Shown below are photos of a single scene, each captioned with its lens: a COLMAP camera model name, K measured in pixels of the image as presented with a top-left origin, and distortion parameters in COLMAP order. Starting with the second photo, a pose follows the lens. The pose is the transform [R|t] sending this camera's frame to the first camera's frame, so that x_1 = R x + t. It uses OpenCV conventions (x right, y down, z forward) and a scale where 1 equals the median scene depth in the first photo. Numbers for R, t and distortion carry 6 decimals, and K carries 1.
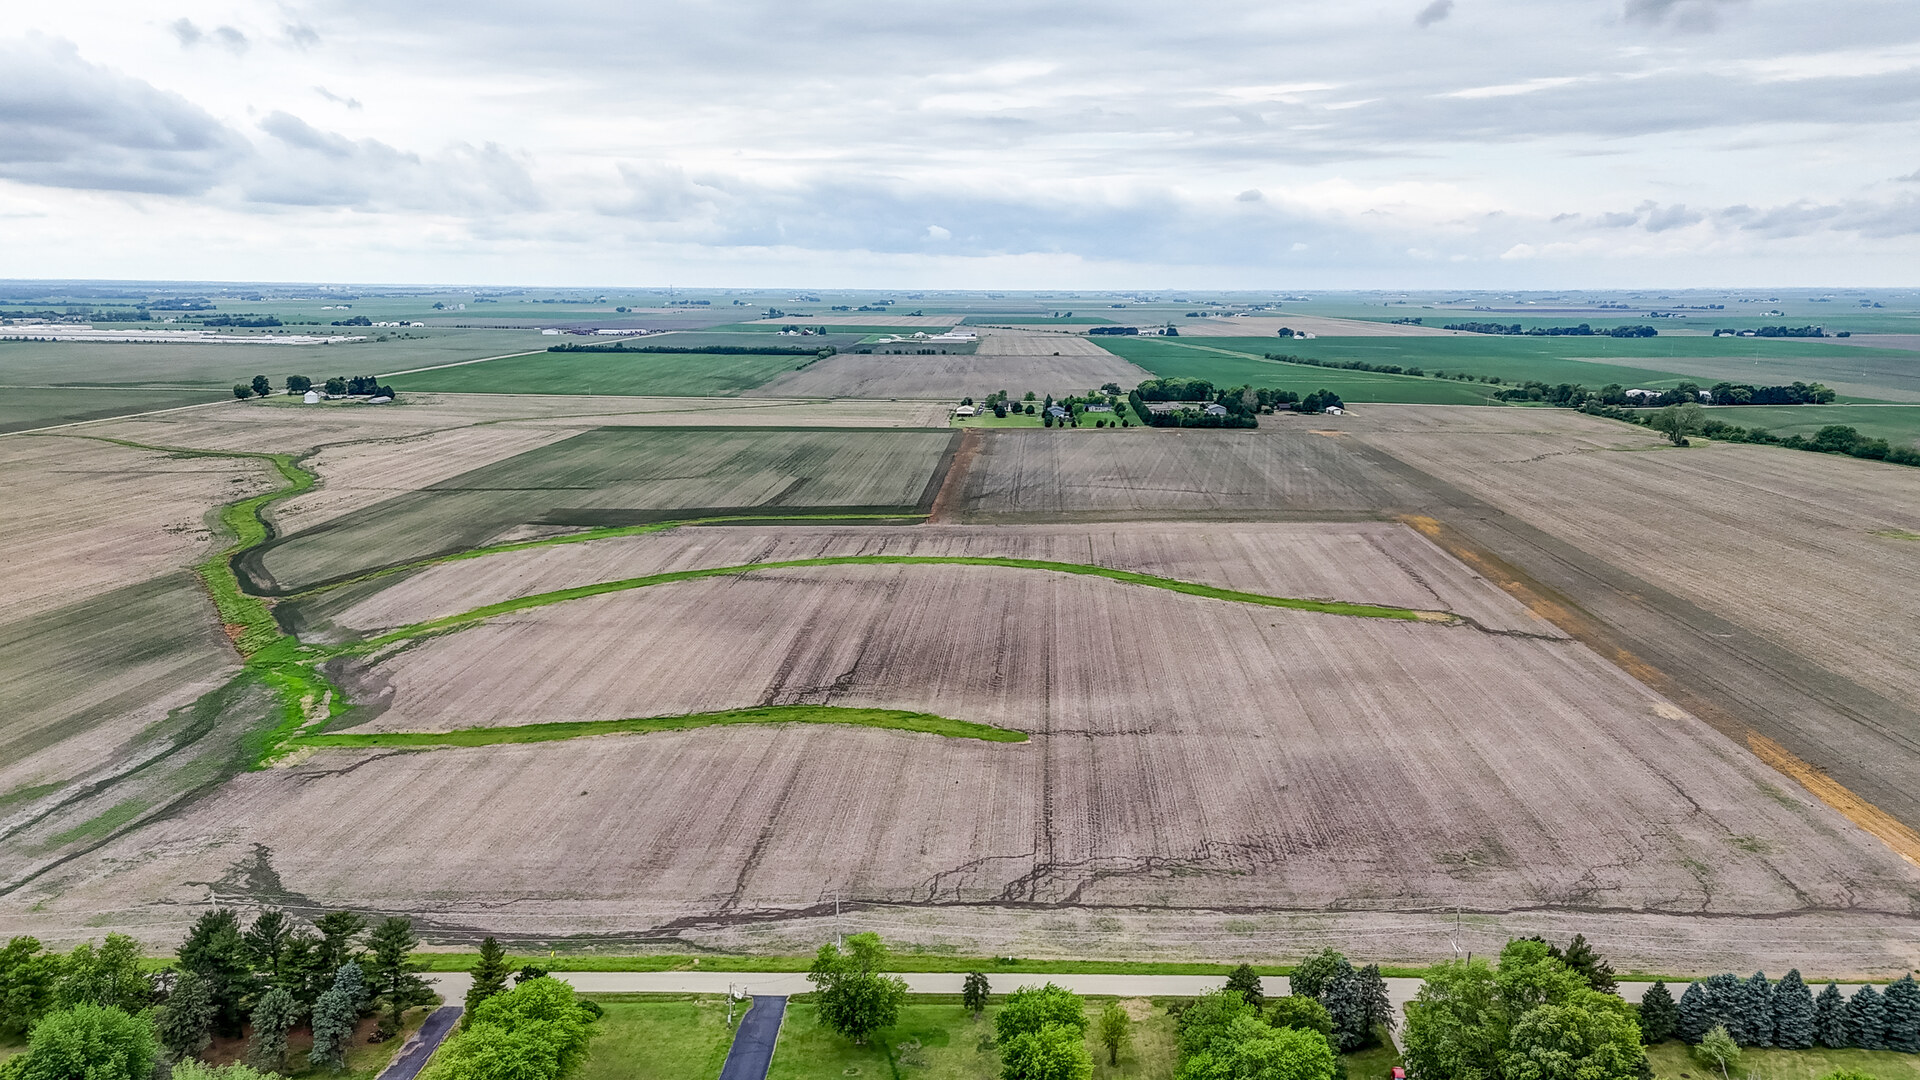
lens RADIAL K [[1407.5, 0, 957.6], [0, 1407.5, 537.1], [0, 0, 1]] dist [0.082057, -0.037158]
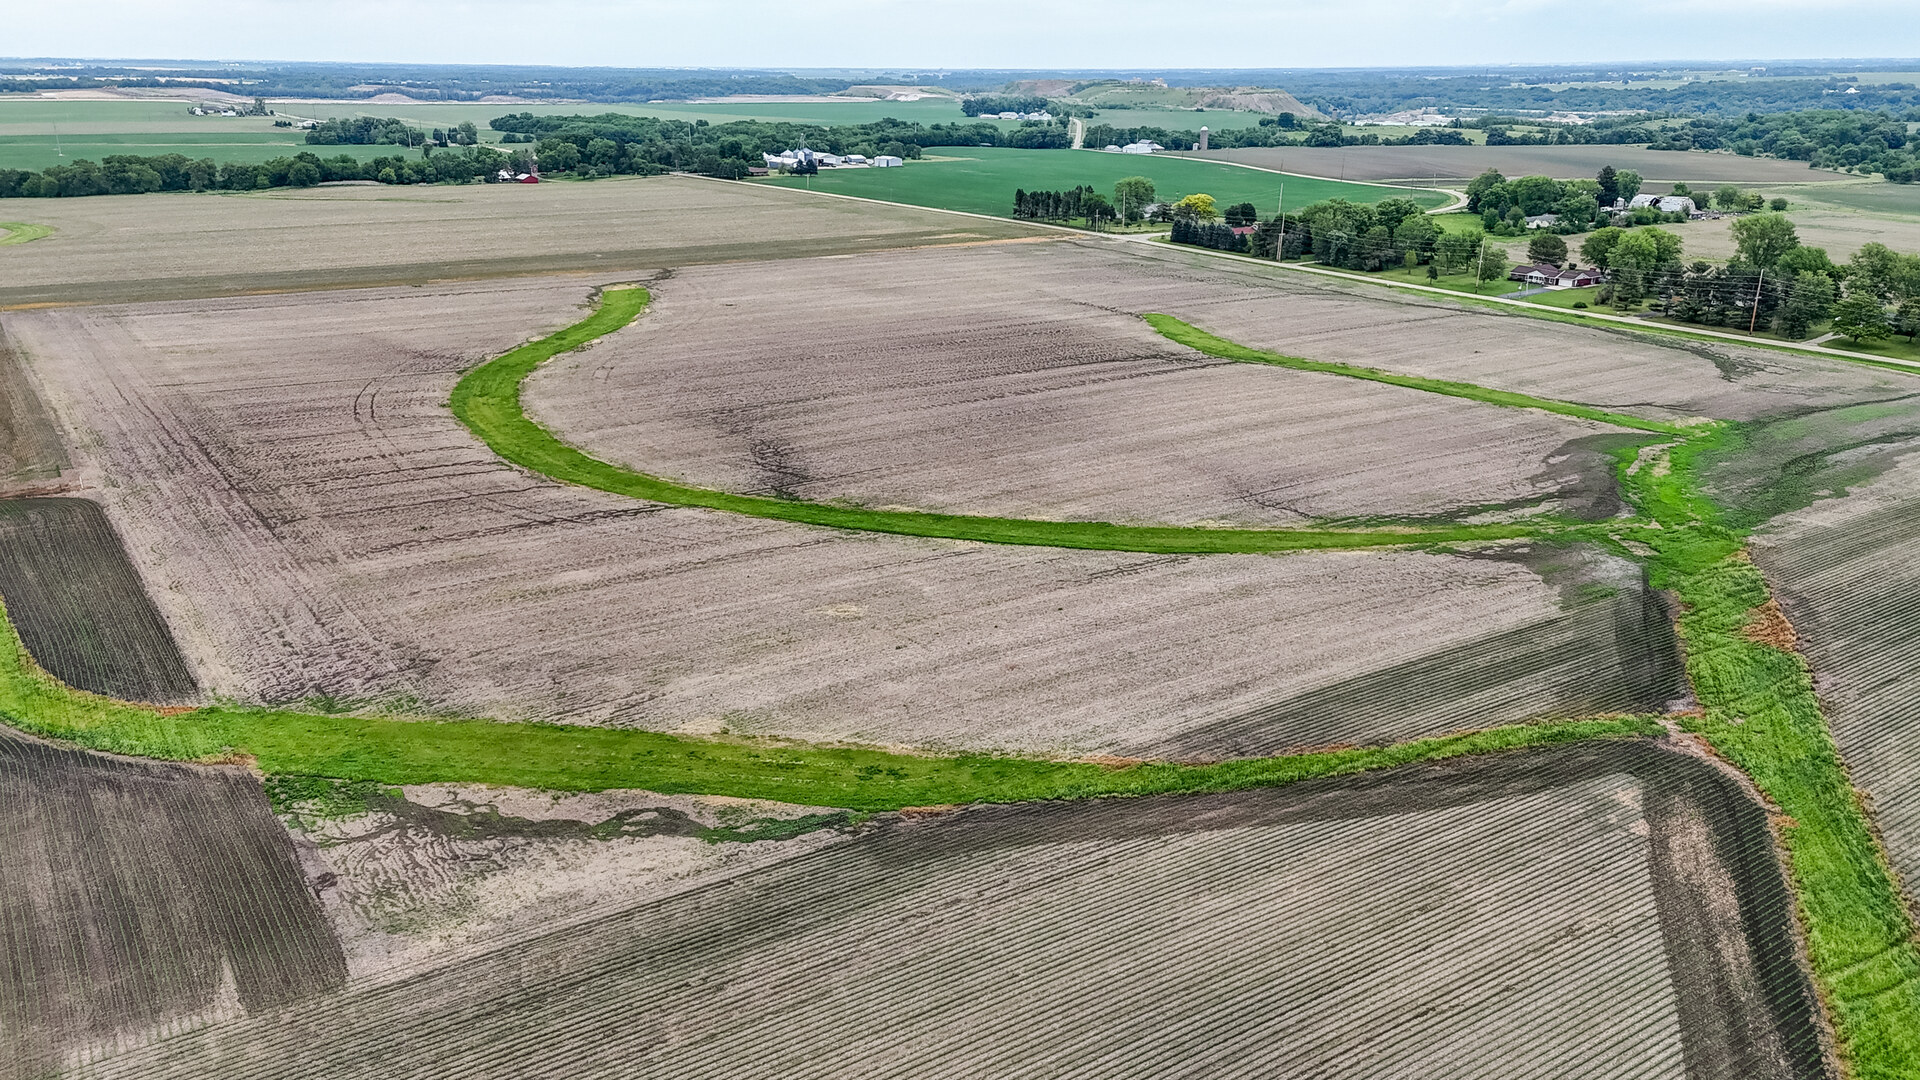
lens RADIAL K [[1429.8, 0, 960.0], [0, 1429.8, 540.0], [0, 0, 1]] dist [0.087601, -0.046962]
pose [[-0.606224, -0.254815, 0.753367, -0.887385], [0.135797, 0.900204, 0.413754, -0.242375], [-0.783614, 0.353132, -0.511122, 1.837504]]
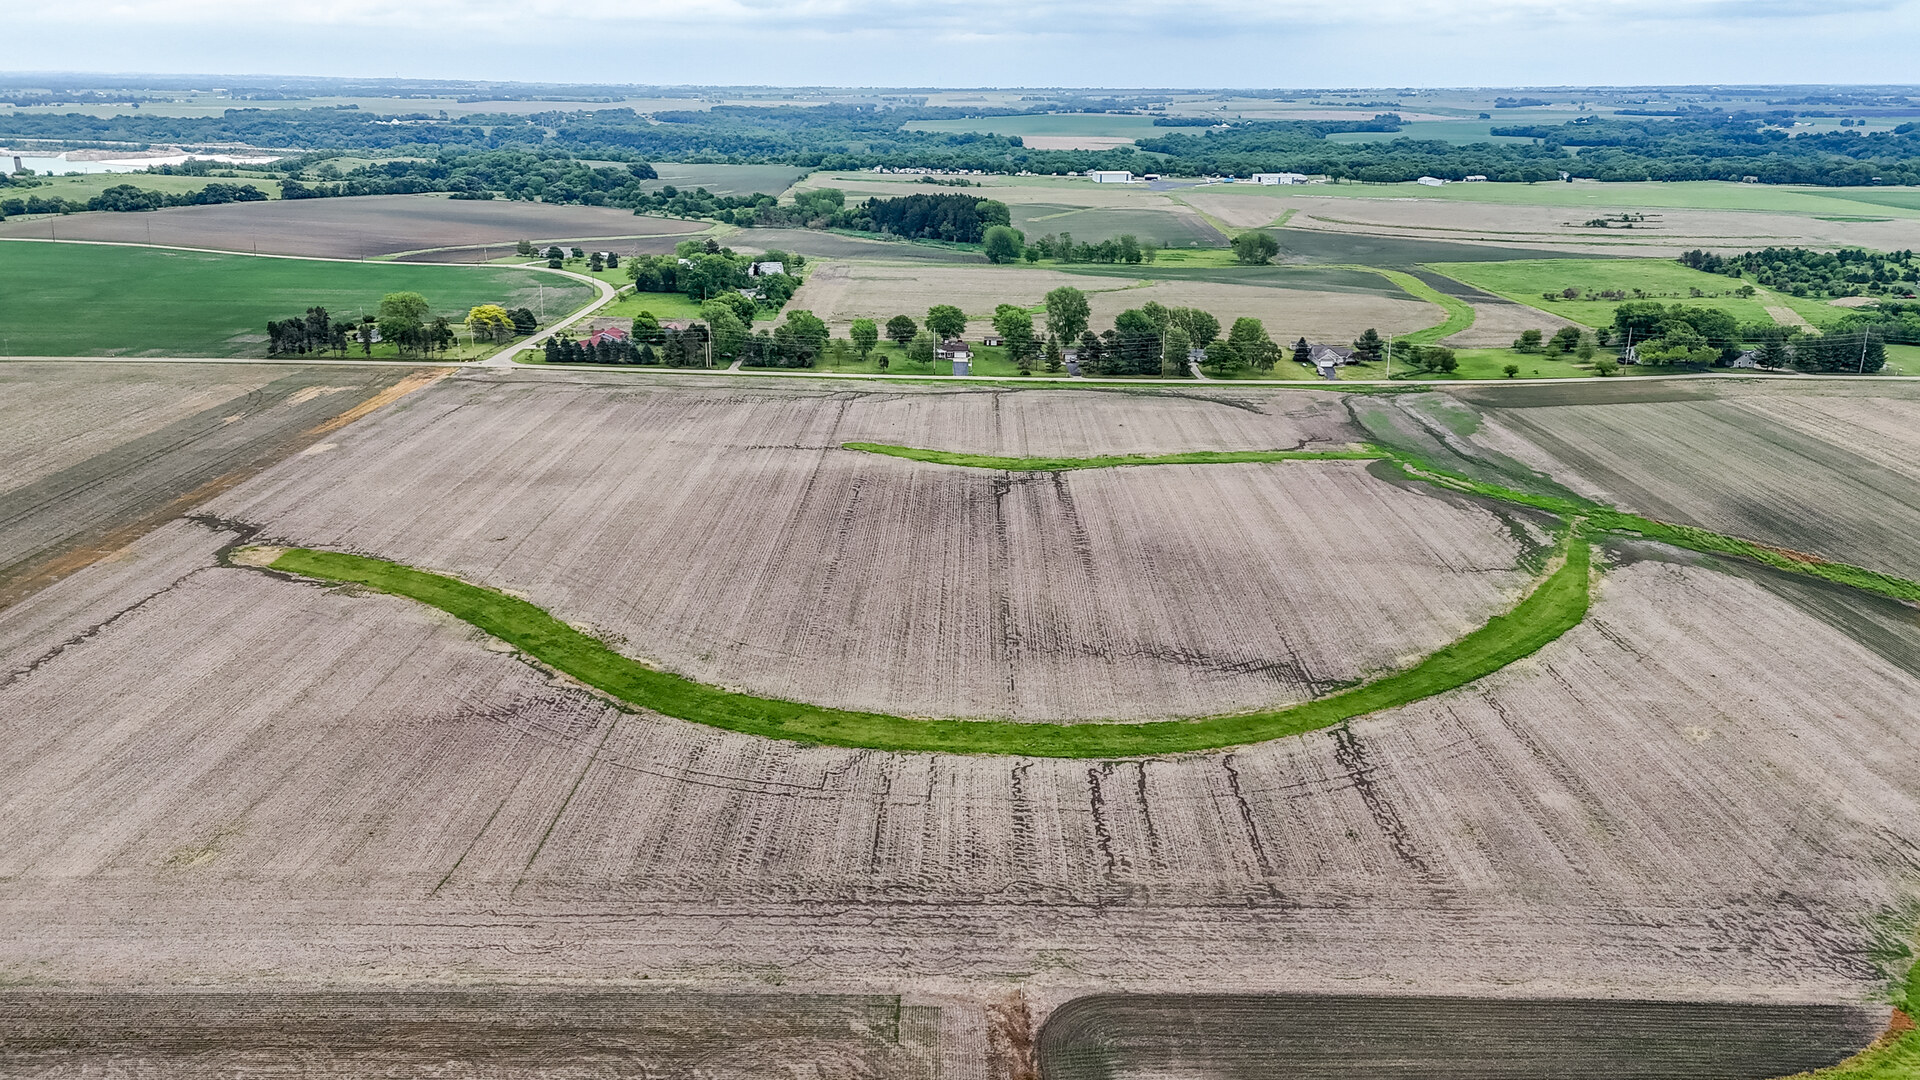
lens RADIAL K [[1429.8, 0, 960.0], [0, 1429.8, 540.0], [0, 0, 1]] dist [0.087601, -0.046962]
pose [[-0.998539, 0.006135, -0.053688, 0.010298], [-0.019653, 0.884264, 0.466574, -0.407152], [0.050337, 0.466947, -0.882851, 2.180962]]
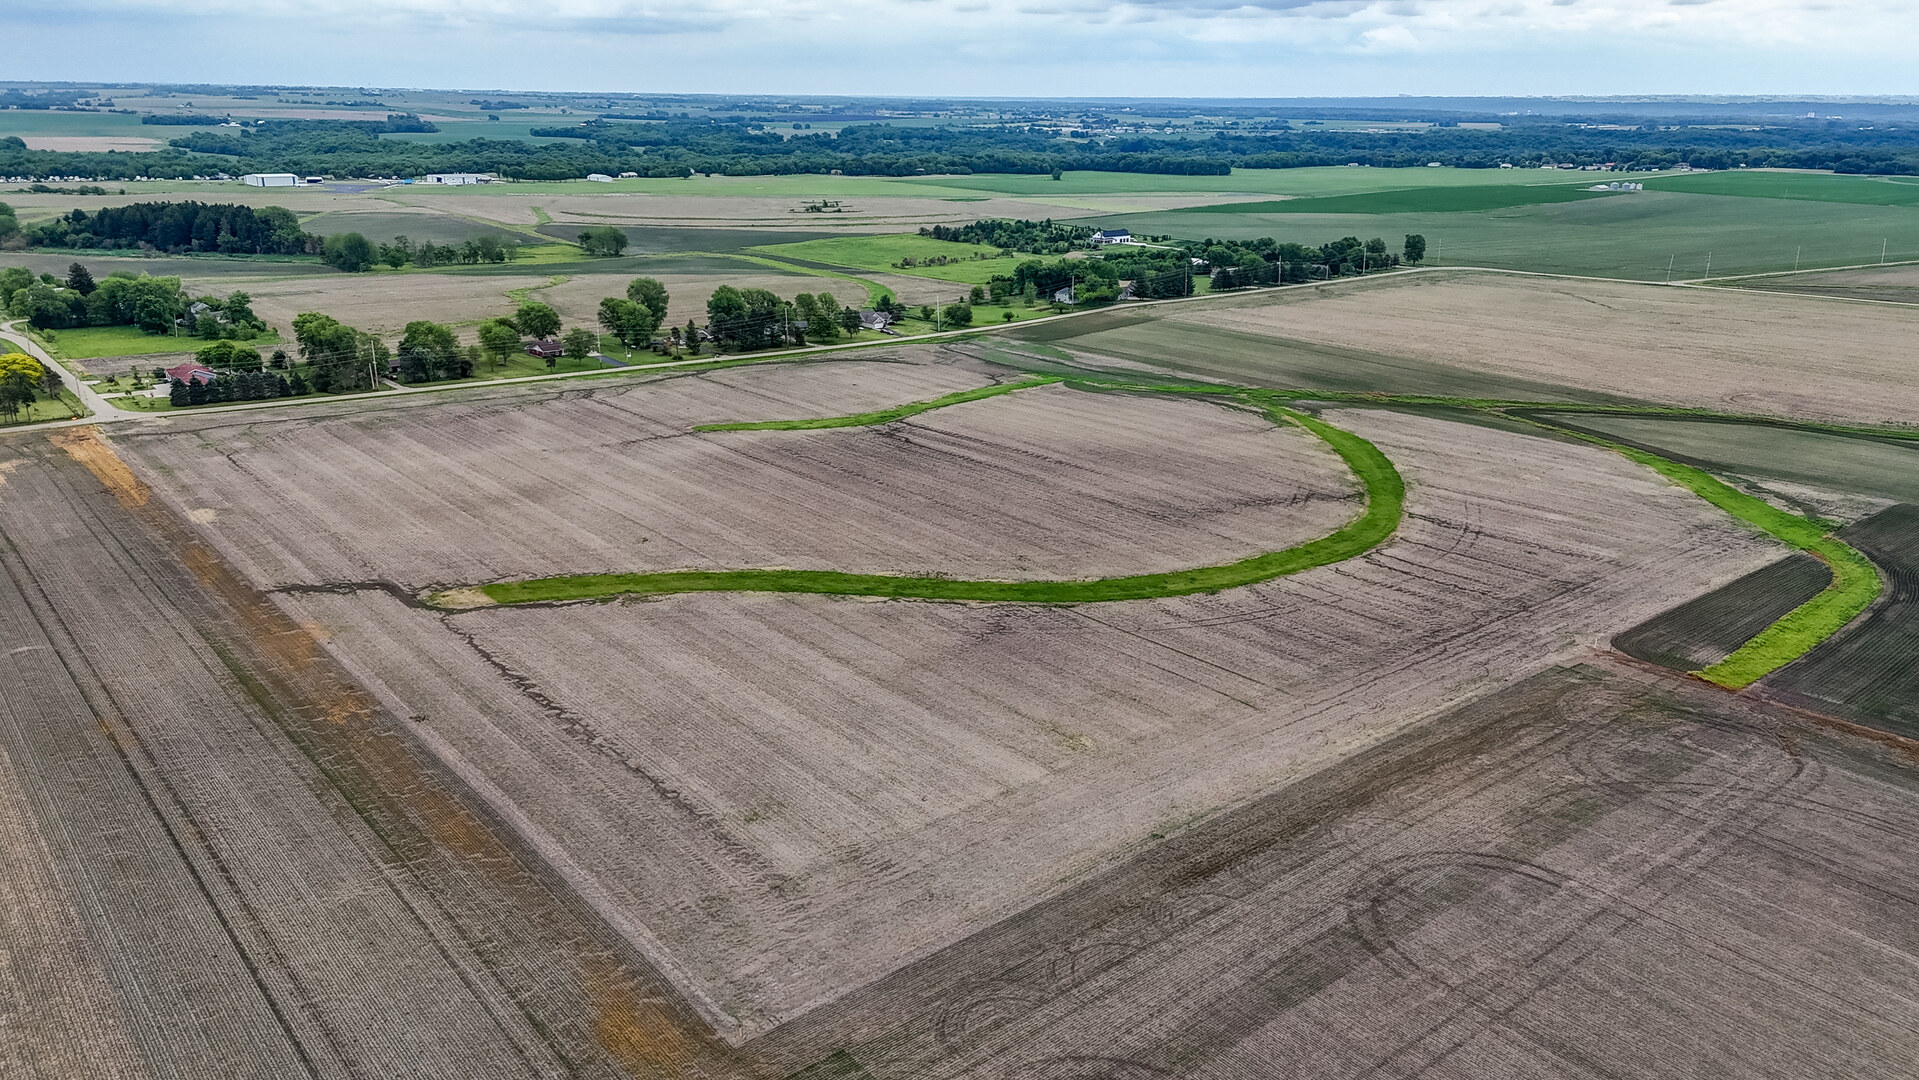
lens RADIAL K [[1406.7, 0, 957.1], [0, 1406.7, 537.1], [0, 0, 1]] dist [0.082057, -0.037158]
pose [[-0.734166, 0.193794, -0.650726, 0.781462], [-0.131366, 0.899749, 0.416167, -0.379829], [0.666141, 0.391019, -0.635107, 2.057524]]
